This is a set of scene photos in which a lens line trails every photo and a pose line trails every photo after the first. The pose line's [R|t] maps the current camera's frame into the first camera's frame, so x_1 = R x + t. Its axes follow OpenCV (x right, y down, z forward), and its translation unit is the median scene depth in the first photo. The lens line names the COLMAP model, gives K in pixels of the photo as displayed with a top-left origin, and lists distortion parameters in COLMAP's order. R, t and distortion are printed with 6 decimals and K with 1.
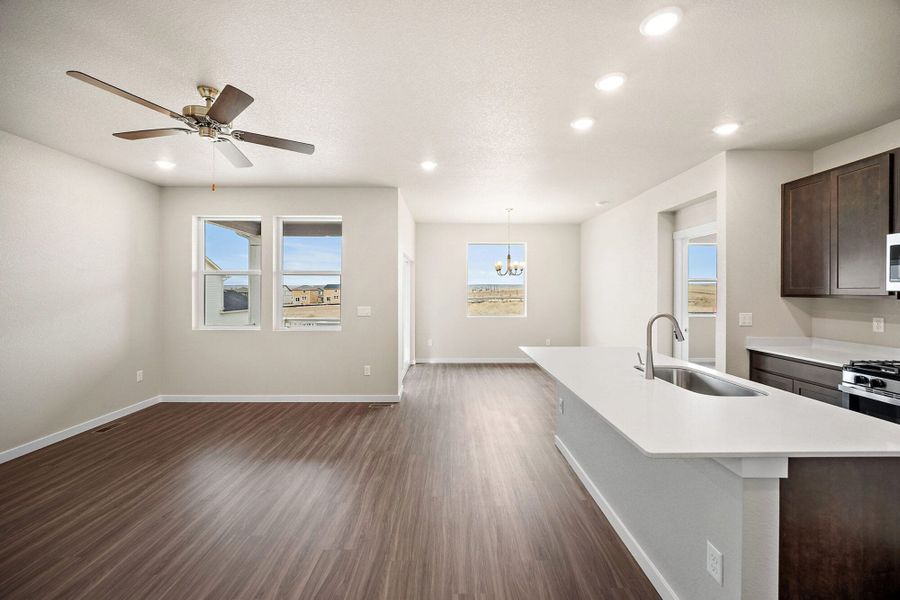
lens RADIAL K [[354.2, 0, 451.2], [0, 354.2, 292.2], [0, 0, 1]] dist [0.001774, -0.000071]
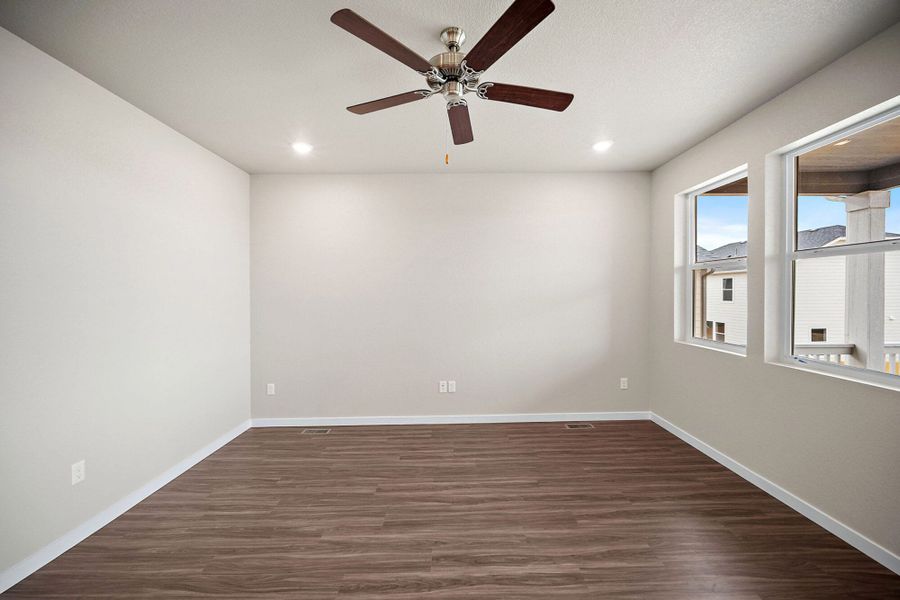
lens RADIAL K [[361.4, 0, 450.0], [0, 361.4, 300.0], [0, 0, 1]] dist [-0.002199, -0.000178]
pose [[0.022940, 0.018570, -0.999564, 0.066039], [0.007310, 0.999798, 0.018742, -0.005884], [0.999710, -0.007737, 0.022800, 0.612429]]
